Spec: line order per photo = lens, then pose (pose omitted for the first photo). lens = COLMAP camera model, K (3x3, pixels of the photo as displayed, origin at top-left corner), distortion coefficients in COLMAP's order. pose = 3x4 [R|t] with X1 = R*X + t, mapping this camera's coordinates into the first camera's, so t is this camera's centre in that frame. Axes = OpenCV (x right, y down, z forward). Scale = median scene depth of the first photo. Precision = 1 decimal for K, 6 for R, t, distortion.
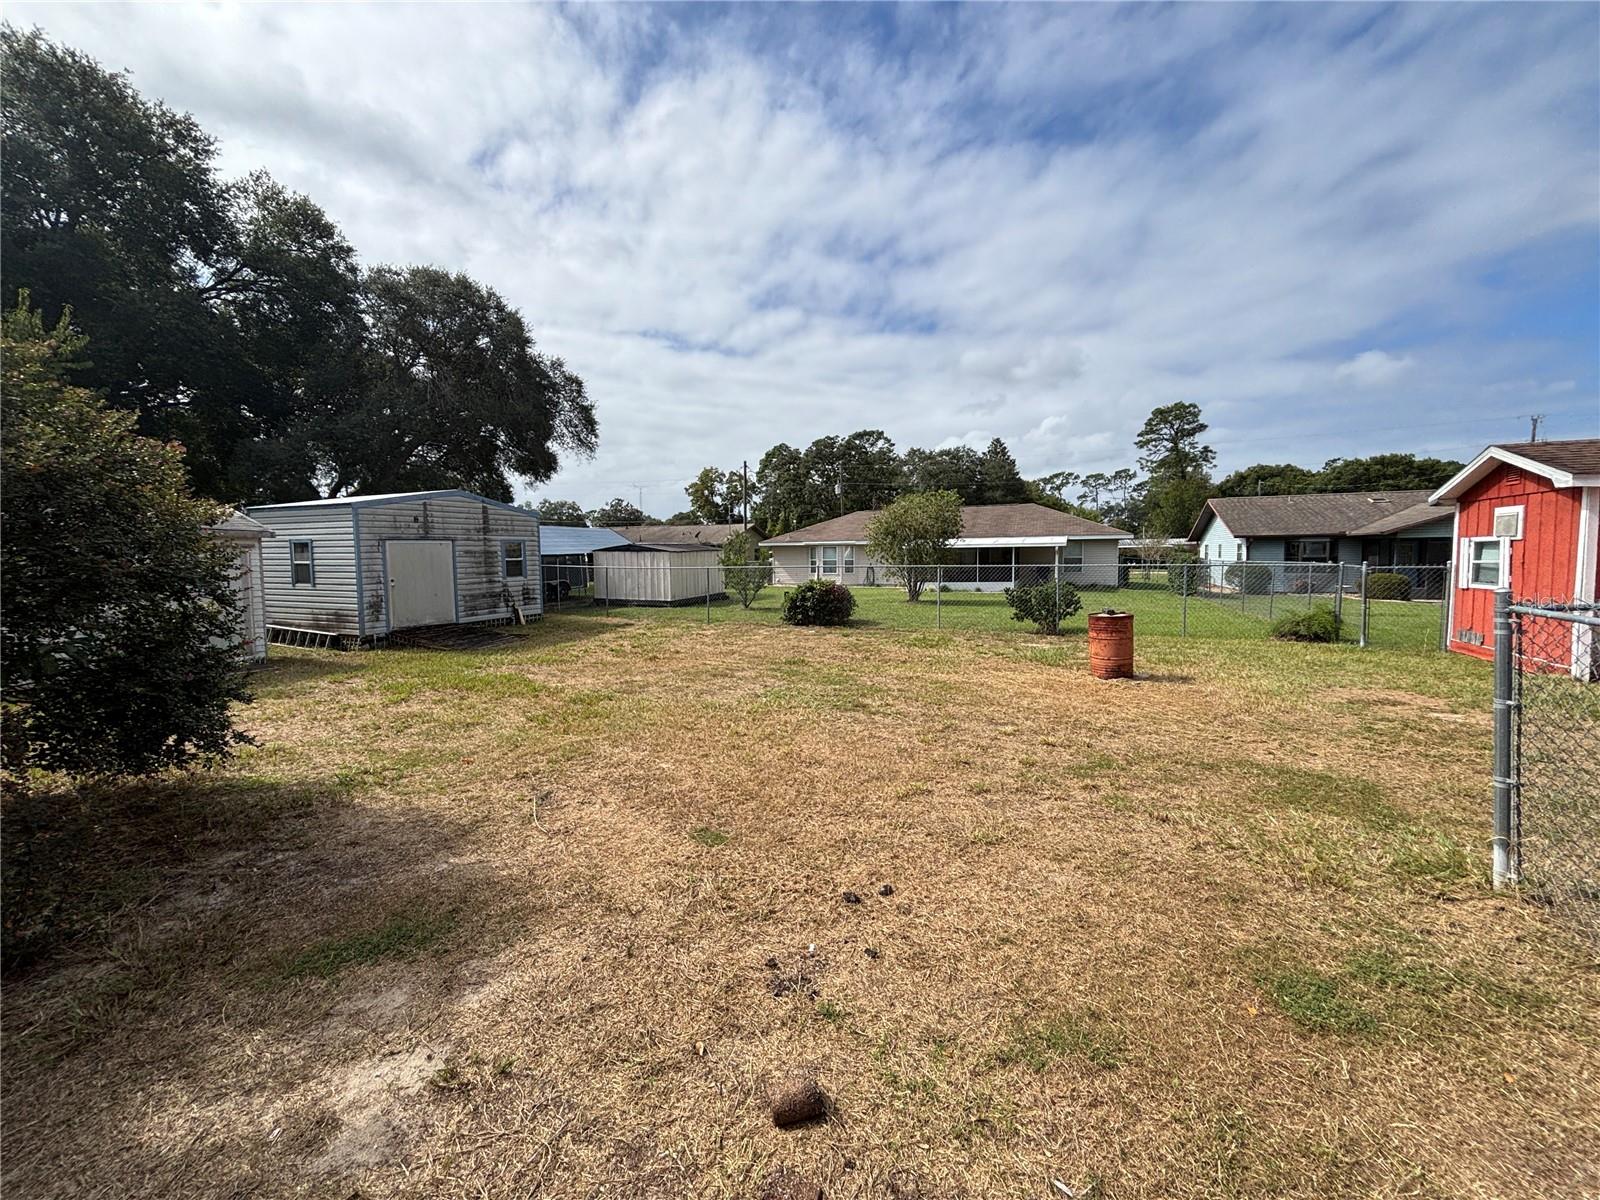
lens RADIAL K [[639.6, 0, 779.0], [0, 639.6, 600.6], [0, 0, 1]] dist [-0.000219, -0.000003]
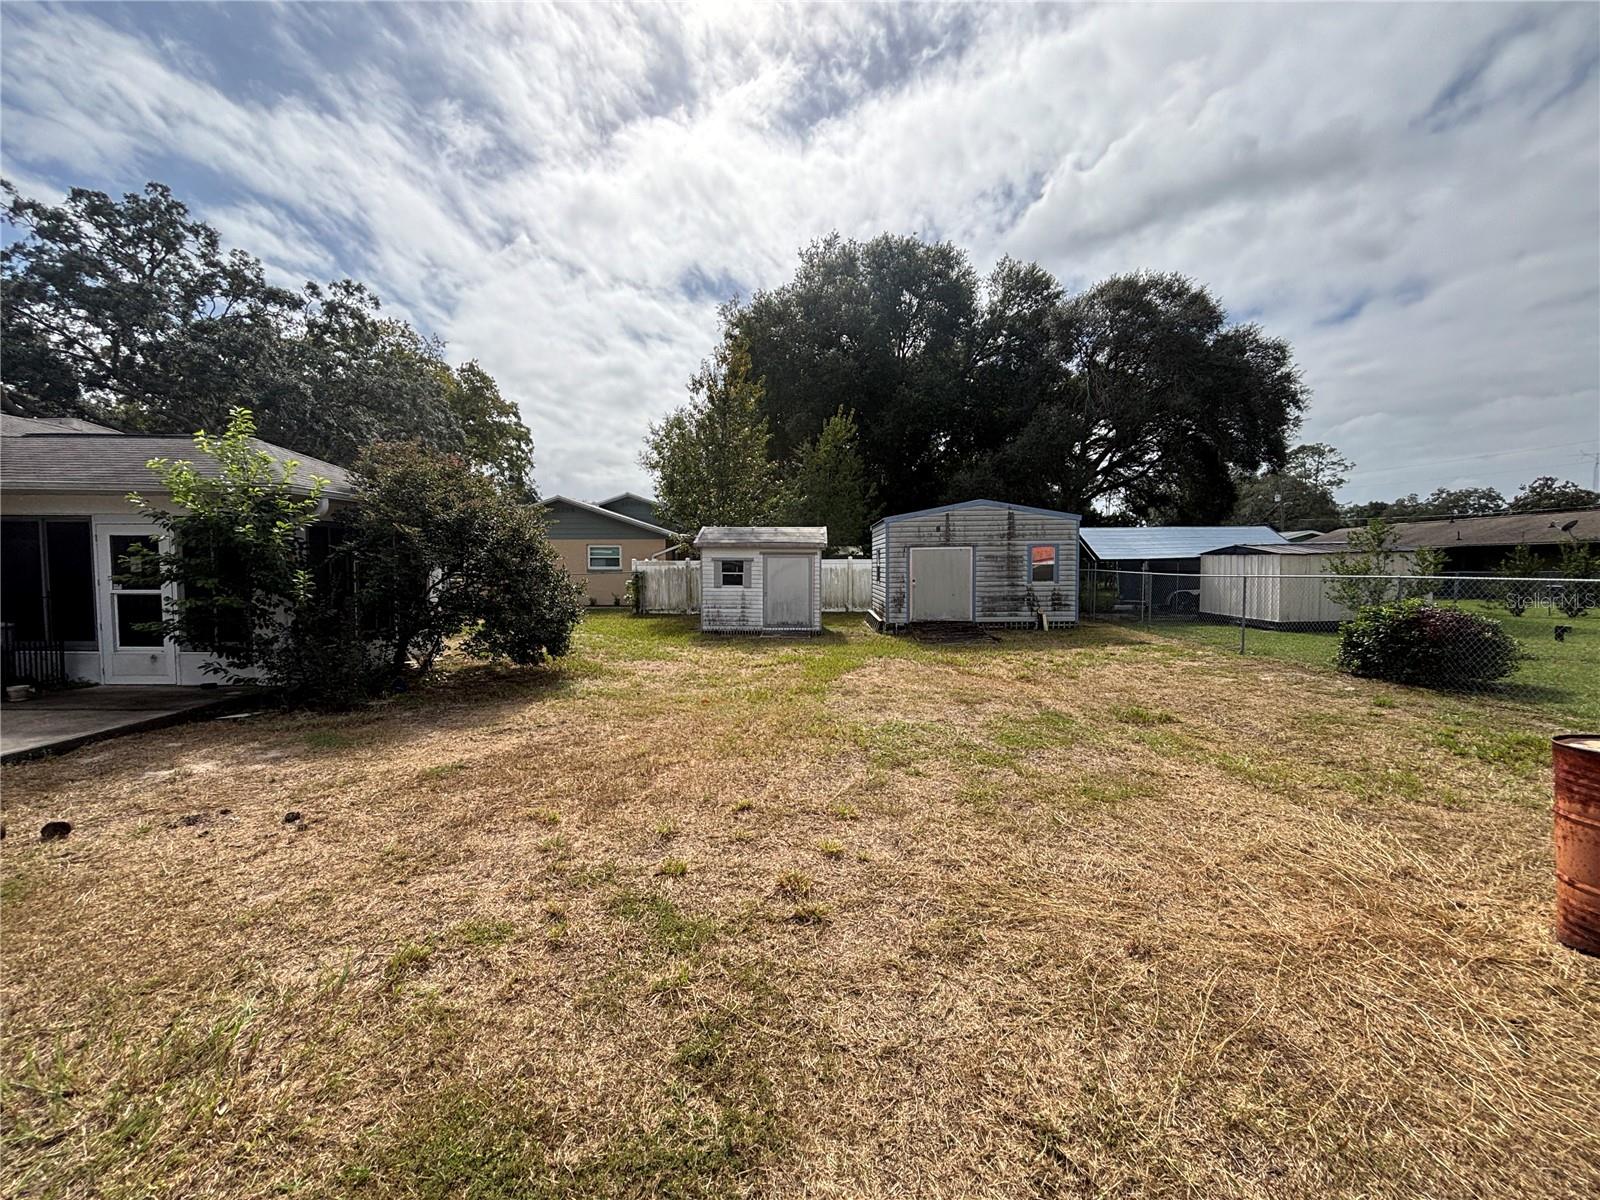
lens RADIAL K [[623.1, 0, 807.2], [0, 623.1, 595.0], [0, 0, 1]] dist [0.011143, -0.004622]
pose [[0.409033, 0.048620, -0.911223, 0.348626], [-0.065271, 0.997581, 0.023929, -0.017037], [0.910182, 0.049689, 0.411217, 0.294439]]
